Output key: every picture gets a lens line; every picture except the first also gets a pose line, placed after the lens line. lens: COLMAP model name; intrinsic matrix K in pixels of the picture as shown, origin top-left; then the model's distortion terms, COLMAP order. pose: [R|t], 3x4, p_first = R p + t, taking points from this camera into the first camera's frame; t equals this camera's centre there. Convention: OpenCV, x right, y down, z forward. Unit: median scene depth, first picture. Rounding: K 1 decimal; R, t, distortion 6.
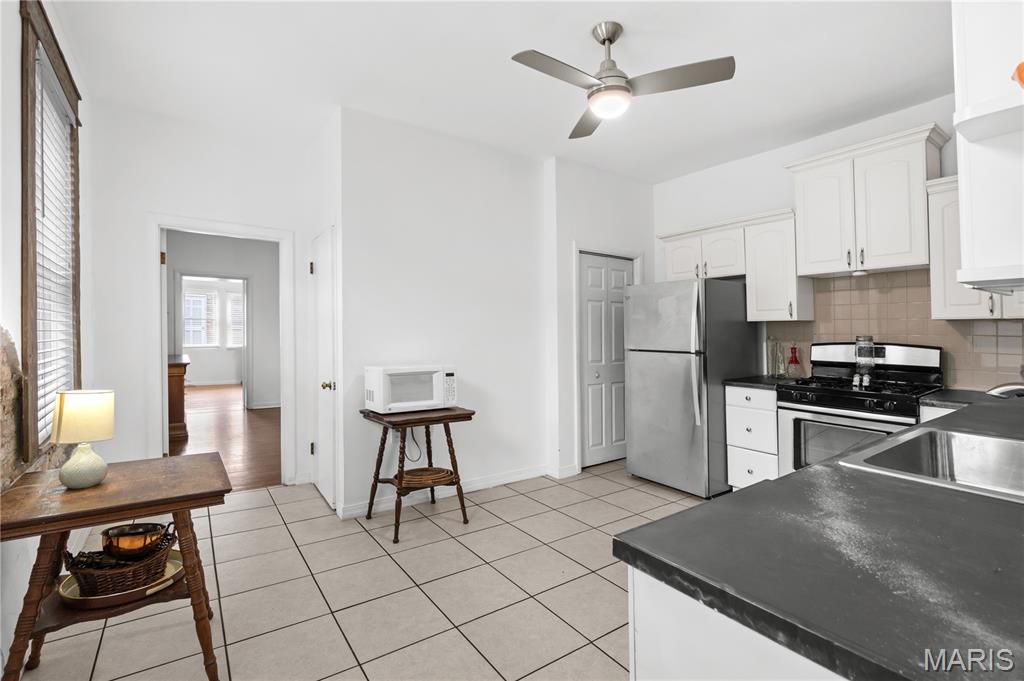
lens RADIAL K [[470.0, 0, 506.9], [0, 470.0, 340.8], [0, 0, 1]] dist [0.001470, 0.000181]
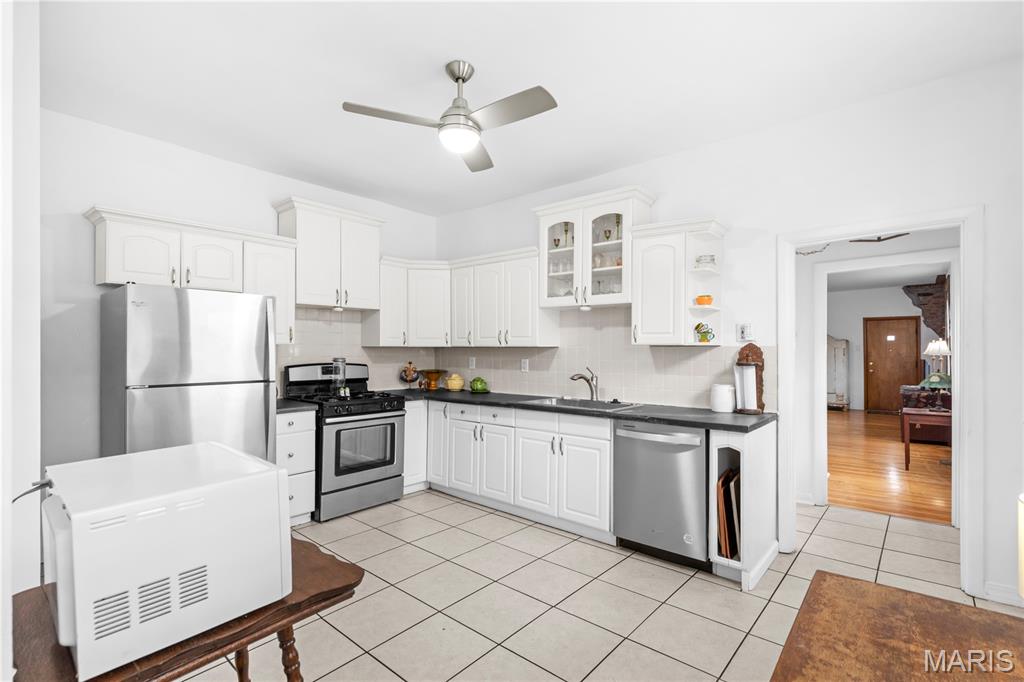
lens RADIAL K [[472.6, 0, 515.7], [0, 472.6, 351.9], [0, 0, 1]] dist [0.002123, -0.000120]
pose [[-0.256941, -0.004636, 0.966416, -0.593845], [0.021286, 0.999719, 0.010455, -0.029080], [-0.966193, 0.023257, -0.256770, 0.837770]]
